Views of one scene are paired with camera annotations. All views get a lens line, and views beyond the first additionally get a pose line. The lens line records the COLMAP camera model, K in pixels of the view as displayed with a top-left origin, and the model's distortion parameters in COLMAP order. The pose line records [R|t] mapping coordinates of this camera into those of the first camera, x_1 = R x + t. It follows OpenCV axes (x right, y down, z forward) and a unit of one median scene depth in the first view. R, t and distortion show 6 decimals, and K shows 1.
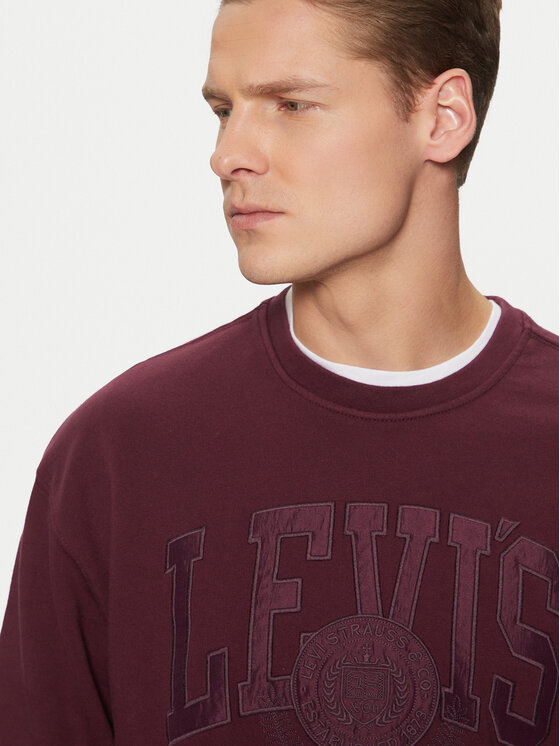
lens RADIAL K [[1785.4, 0, 280.2], [0, 1785.4, 373.2], [0, 0, 1]] dist [-0.485873, 0.000000]
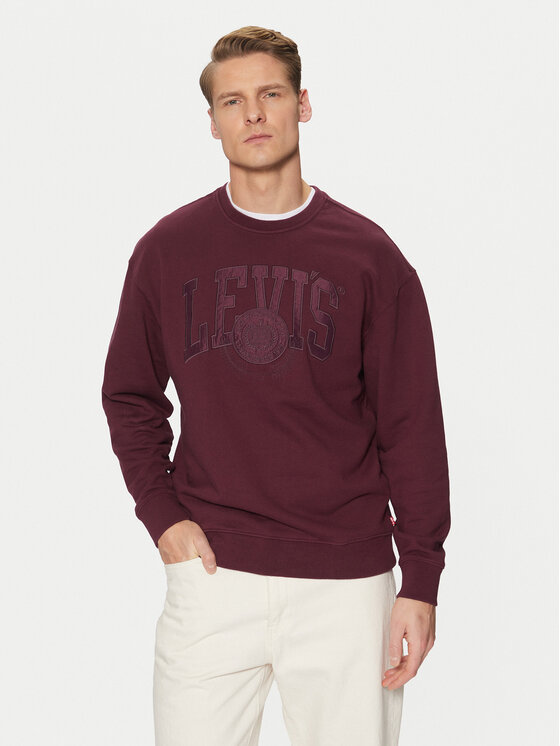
lens RADIAL K [[1471.6, 0, 279.9], [0, 1471.6, 373.0], [0, 0, 1]] dist [-0.277578, 0.000000]
pose [[0.999768, -0.016878, 0.013361, 0.046642], [0.016008, 0.997901, 0.062749, 0.095808], [-0.014393, -0.062521, 0.997940, -1.153628]]
